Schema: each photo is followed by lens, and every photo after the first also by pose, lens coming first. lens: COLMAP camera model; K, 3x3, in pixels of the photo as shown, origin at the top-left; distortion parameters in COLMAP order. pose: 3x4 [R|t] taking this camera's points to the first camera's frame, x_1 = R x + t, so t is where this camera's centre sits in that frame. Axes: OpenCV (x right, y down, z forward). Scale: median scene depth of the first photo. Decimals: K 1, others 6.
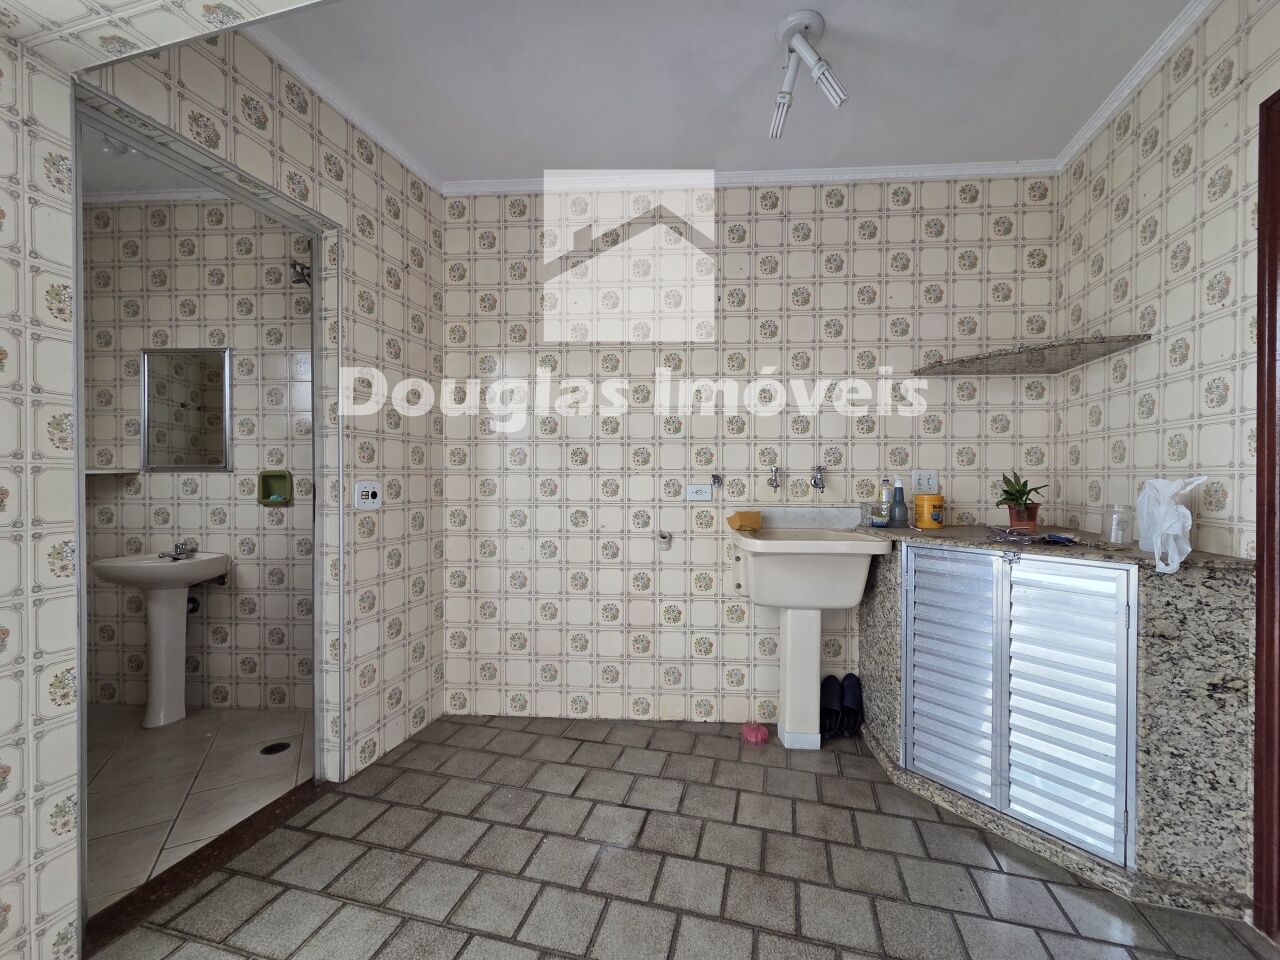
lens RADIAL K [[523.8, 0, 641.1], [0, 523.8, 482.0], [0, 0, 1]] dist [0.003090, 0.000578]
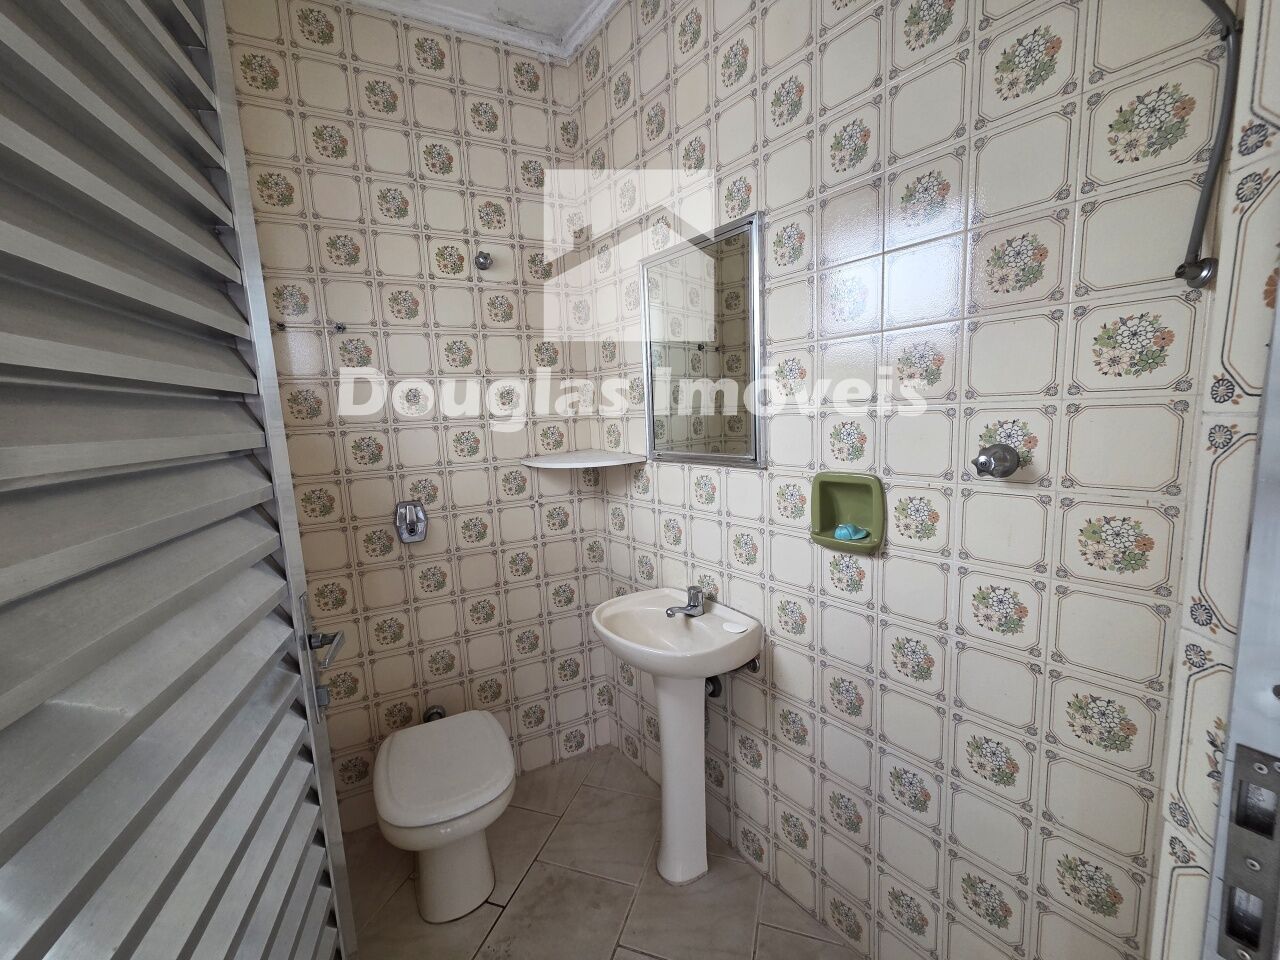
lens RADIAL K [[523.8, 0, 641.6], [0, 523.8, 481.0], [0, 0, 1]] dist [0.003090, 0.000578]
pose [[0.655429, 0.072919, -0.751728, -0.476061], [0.040010, 0.990578, 0.130973, -0.079221], [0.754196, -0.115920, 0.646336, 0.580915]]
